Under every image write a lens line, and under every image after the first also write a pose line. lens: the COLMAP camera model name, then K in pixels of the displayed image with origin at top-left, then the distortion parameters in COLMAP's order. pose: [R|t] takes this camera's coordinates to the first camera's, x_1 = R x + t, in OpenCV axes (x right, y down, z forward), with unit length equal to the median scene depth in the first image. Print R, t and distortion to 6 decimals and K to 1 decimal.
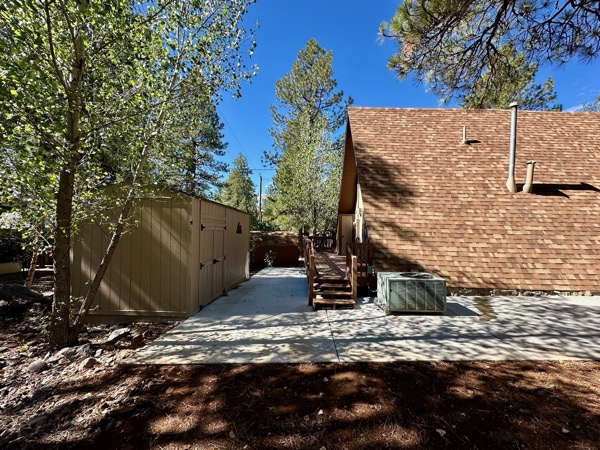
lens RADIAL K [[237.5, 0, 299.0], [0, 237.5, 228.1], [0, 0, 1]] dist [-0.001296, 0.000972]
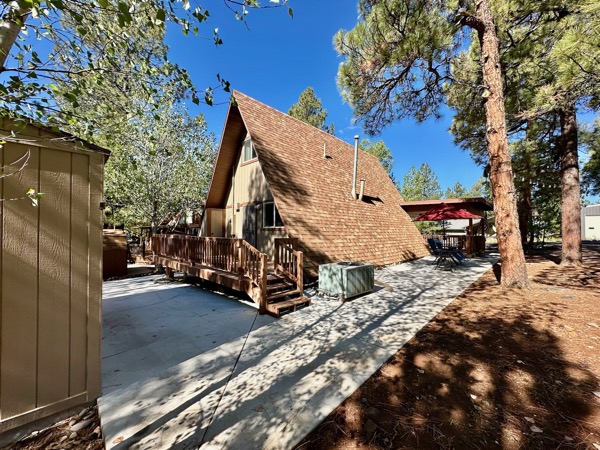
lens RADIAL K [[237.5, 0, 299.5], [0, 237.5, 230.3], [0, 0, 1]] dist [-0.001296, 0.000972]
pose [[0.707433, -0.011582, 0.706686, -0.608292], [-0.000606, 0.999855, 0.016994, 0.017876], [-0.706780, -0.012451, 0.707324, 0.424187]]
